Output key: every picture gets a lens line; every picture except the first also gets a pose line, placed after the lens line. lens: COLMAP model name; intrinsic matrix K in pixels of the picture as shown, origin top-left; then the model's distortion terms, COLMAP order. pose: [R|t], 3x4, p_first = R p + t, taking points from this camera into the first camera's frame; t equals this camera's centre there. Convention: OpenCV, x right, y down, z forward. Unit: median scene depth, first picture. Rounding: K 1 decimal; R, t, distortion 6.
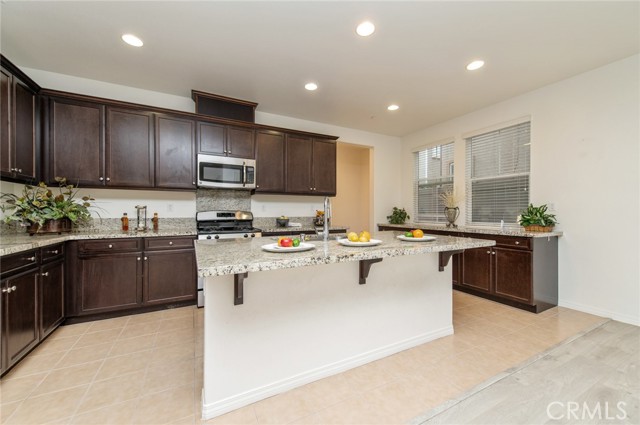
lens RADIAL K [[249.9, 0, 320.0], [0, 249.9, 212.5], [0, 0, 1]] dist [0.018483, -0.005383]
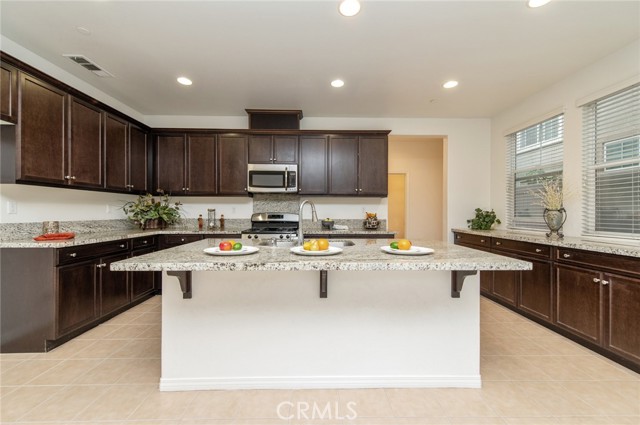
lens RADIAL K [[249.9, 0, 320.0], [0, 249.9, 212.5], [0, 0, 1]] dist [0.018483, -0.005383]
pose [[0.896464, 0.002936, -0.443107, 0.324626], [-0.003834, 0.999992, -0.001131, -0.009224], [0.443100, 0.002713, 0.896468, 0.115549]]
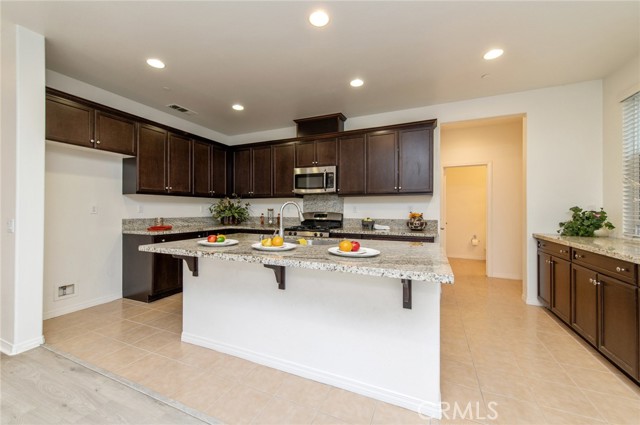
lens RADIAL K [[253.3, 0, 318.2], [0, 253.3, 209.2], [0, 0, 1]] dist [0.020516, -0.005870]
pose [[0.625276, -0.001082, -0.780403, 0.617752], [-0.004879, 0.999974, -0.005296, -0.016626], [0.780388, 0.007119, 0.625255, 0.281518]]
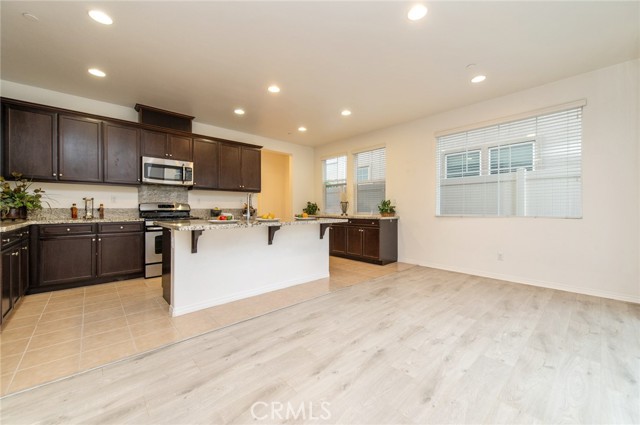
lens RADIAL K [[249.9, 0, 320.0], [0, 249.9, 212.5], [0, 0, 1]] dist [0.018483, -0.005383]
pose [[0.966054, -0.003932, 0.258311, 0.034187], [0.000565, 0.999914, 0.013106, 0.027289], [-0.258341, -0.012515, 0.965973, -0.423070]]
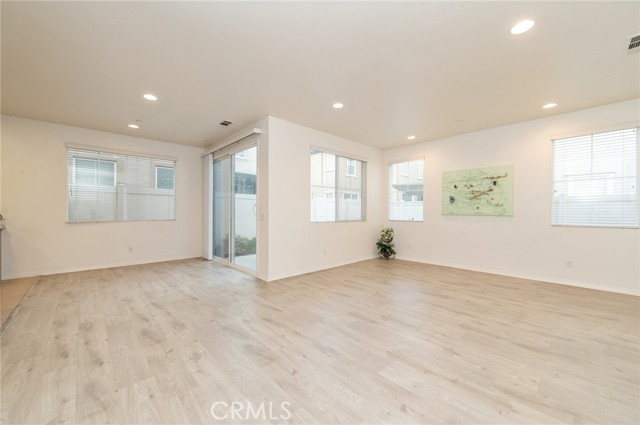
lens RADIAL K [[249.9, 0, 320.0], [0, 249.9, 212.5], [0, 0, 1]] dist [0.018483, -0.005383]
pose [[-0.277762, -0.002533, 0.960646, -0.796492], [0.001820, 0.999993, 0.003163, 0.004072], [-0.960648, 0.002627, -0.277756, -0.249158]]
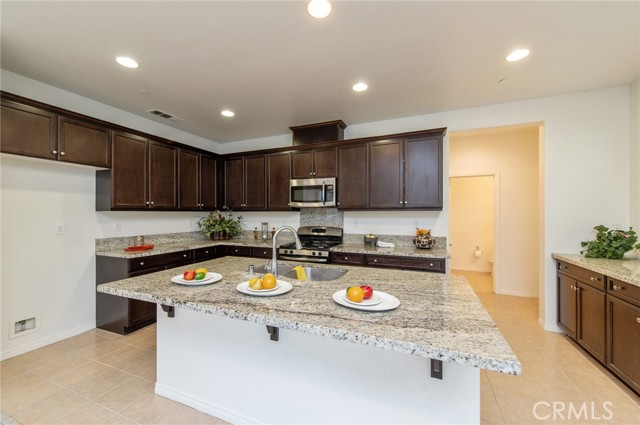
lens RADIAL K [[249.9, 0, 320.0], [0, 249.9, 212.5], [0, 0, 1]] dist [0.018483, -0.005383]
pose [[0.642664, -0.004163, -0.766137, 0.520547], [-0.001181, 0.999979, -0.006425, -0.070651], [0.766147, 0.005034, 0.642646, 0.347623]]
